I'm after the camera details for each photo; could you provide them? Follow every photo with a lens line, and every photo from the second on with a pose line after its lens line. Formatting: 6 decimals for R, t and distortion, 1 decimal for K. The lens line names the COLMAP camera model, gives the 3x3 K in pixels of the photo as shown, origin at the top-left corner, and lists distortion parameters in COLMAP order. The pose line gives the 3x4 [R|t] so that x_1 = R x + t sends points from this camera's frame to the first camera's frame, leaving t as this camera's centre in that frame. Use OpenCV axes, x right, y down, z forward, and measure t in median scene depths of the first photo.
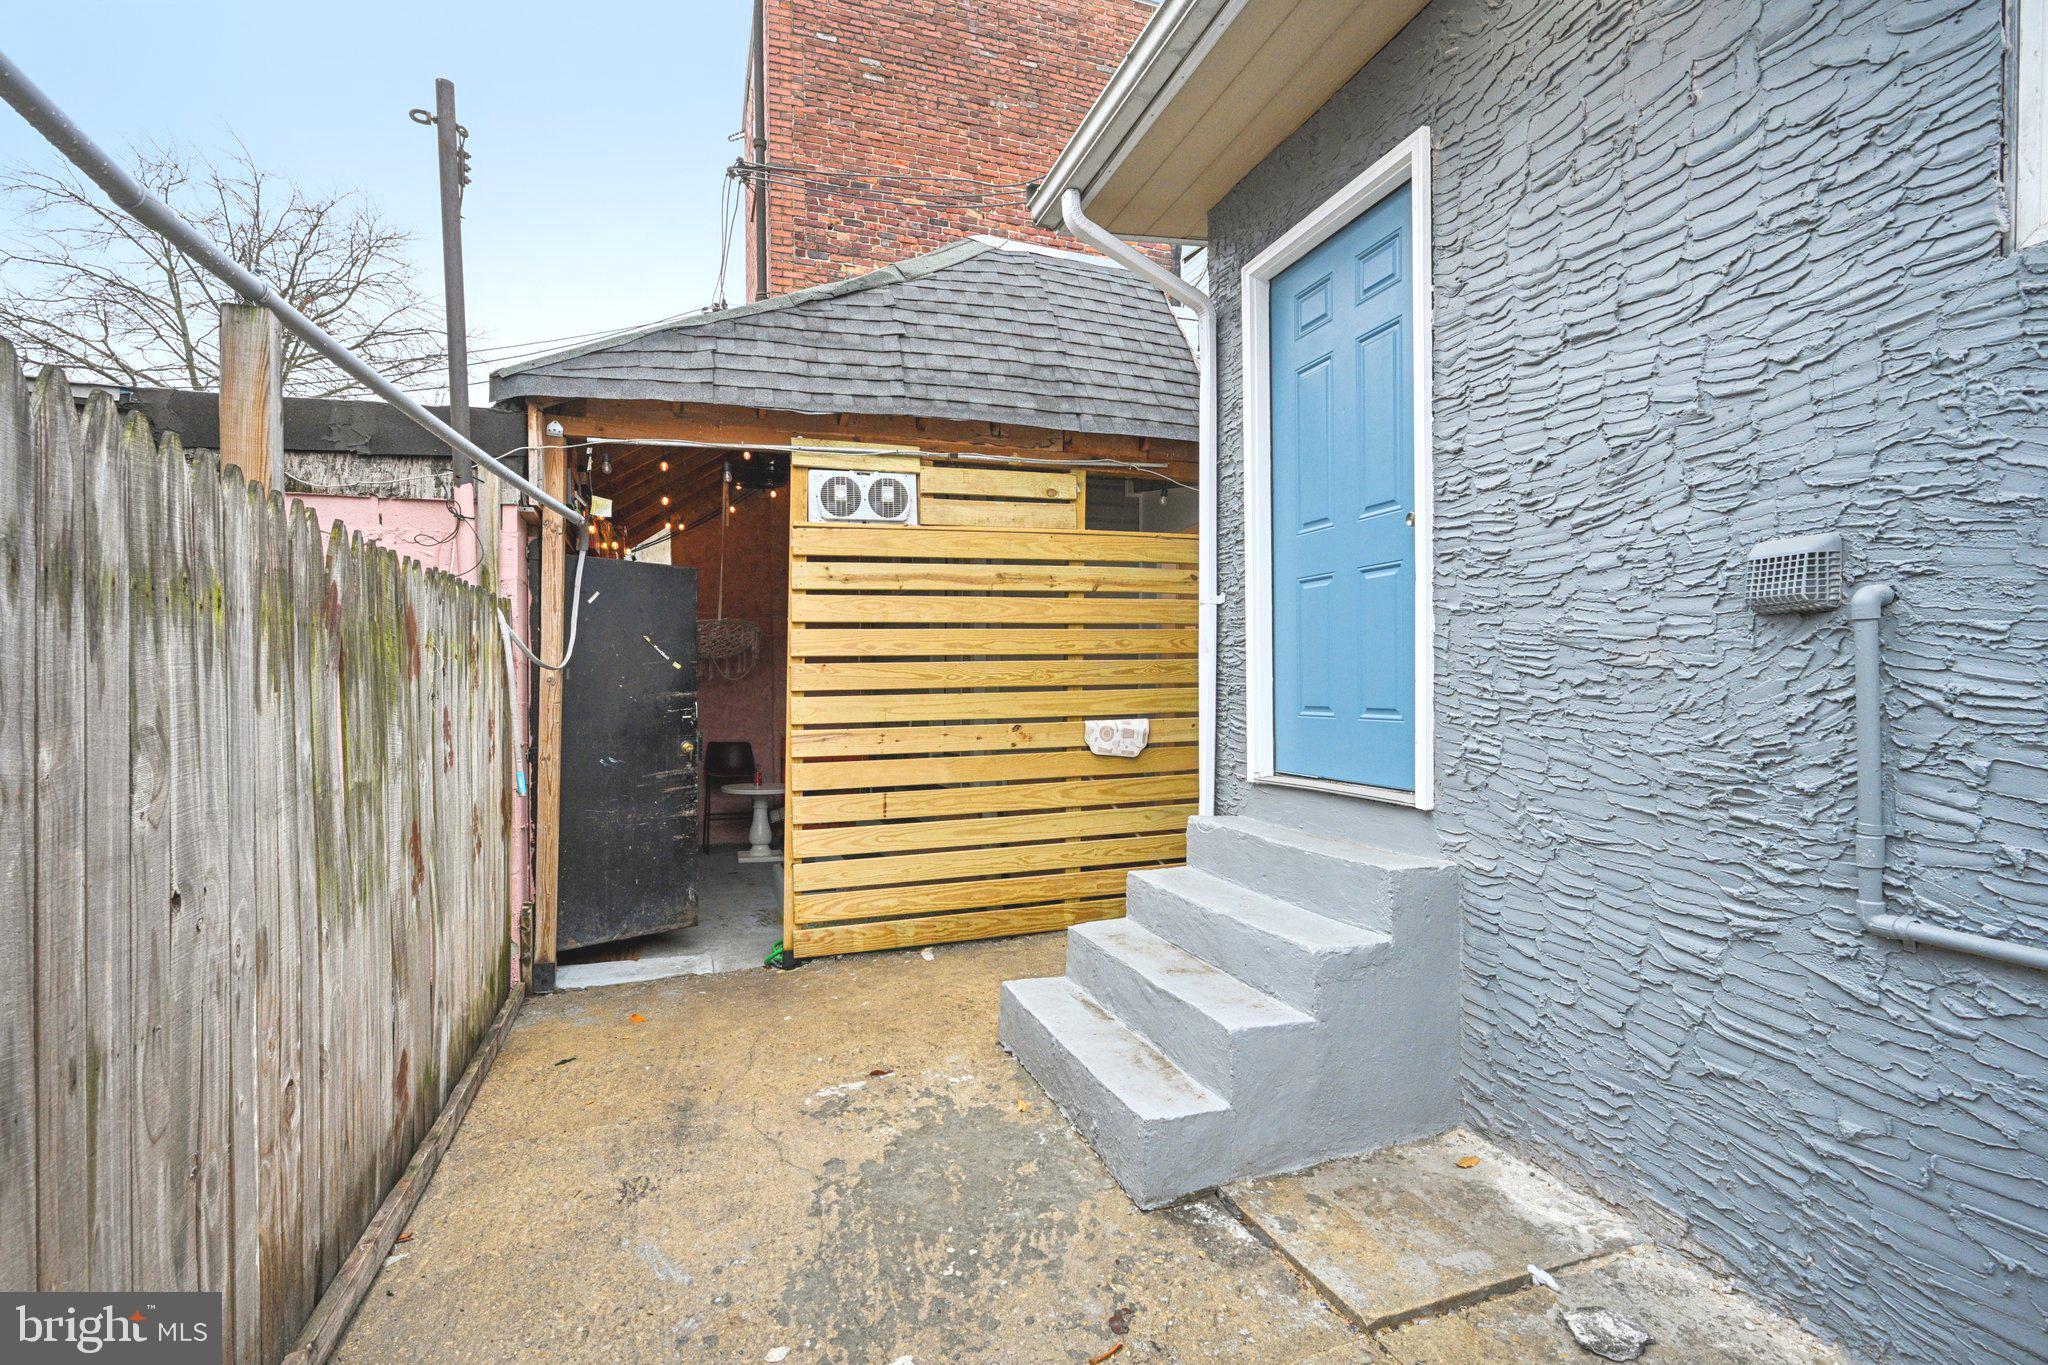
lens RADIAL K [[916.2, 0, 1020.9], [0, 916.2, 685.8], [0, 0, 1]] dist [-0.000676, 0.000843]
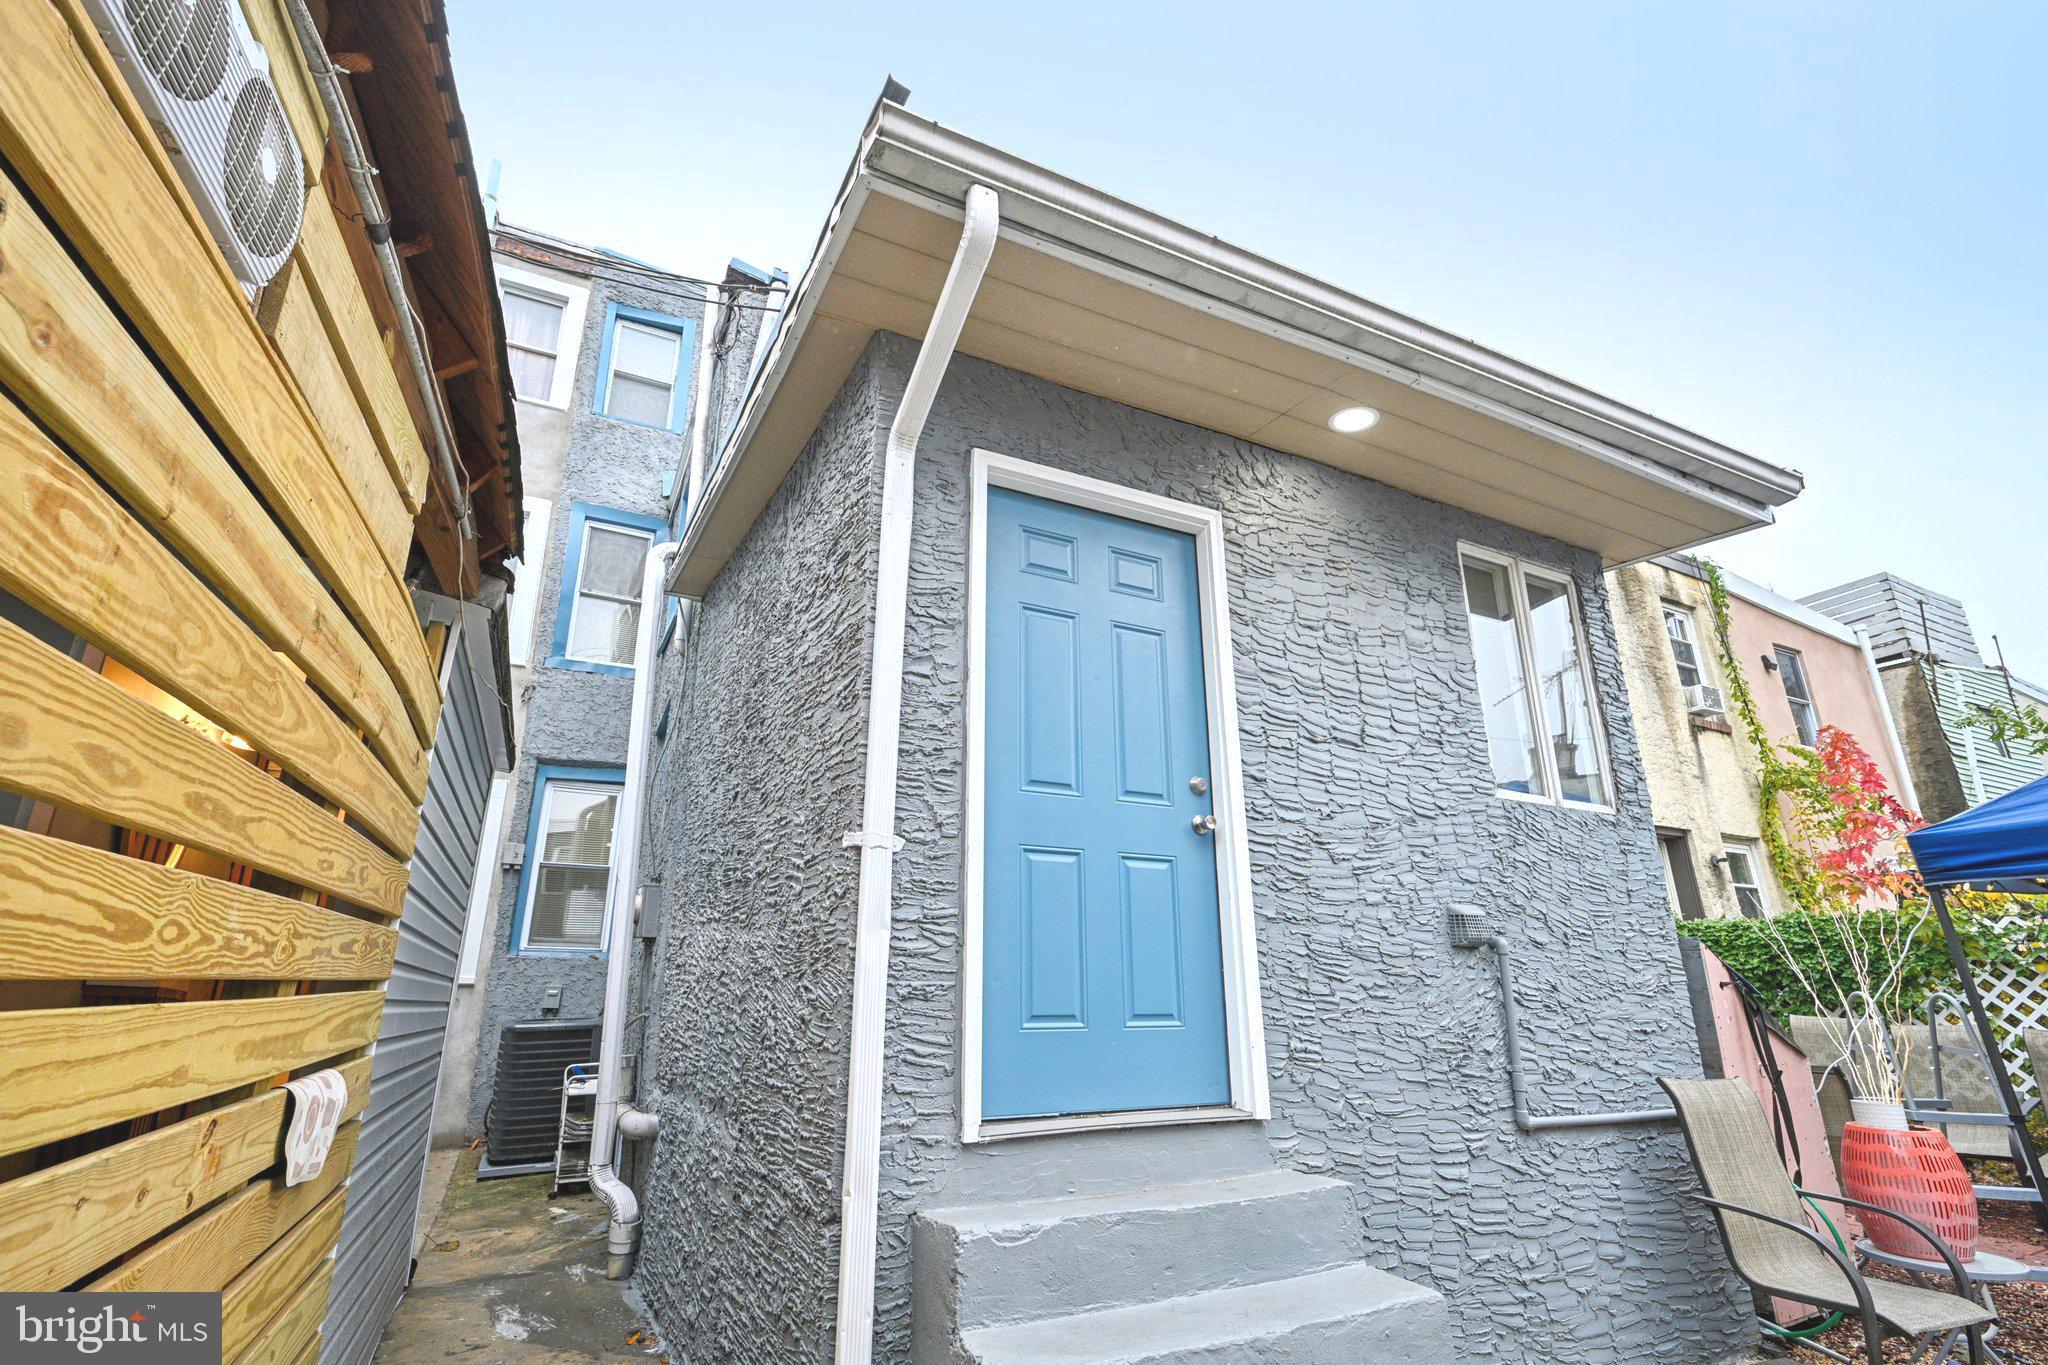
lens RADIAL K [[916.2, 0, 964.5], [0, 916.2, 694.5], [0, 0, 1]] dist [-0.000676, 0.000843]
pose [[-0.098691, 0.311868, 0.944986, -0.724047], [-0.000774, 0.949598, -0.313470, 0.011392], [-0.995118, -0.031668, -0.093475, 1.701584]]
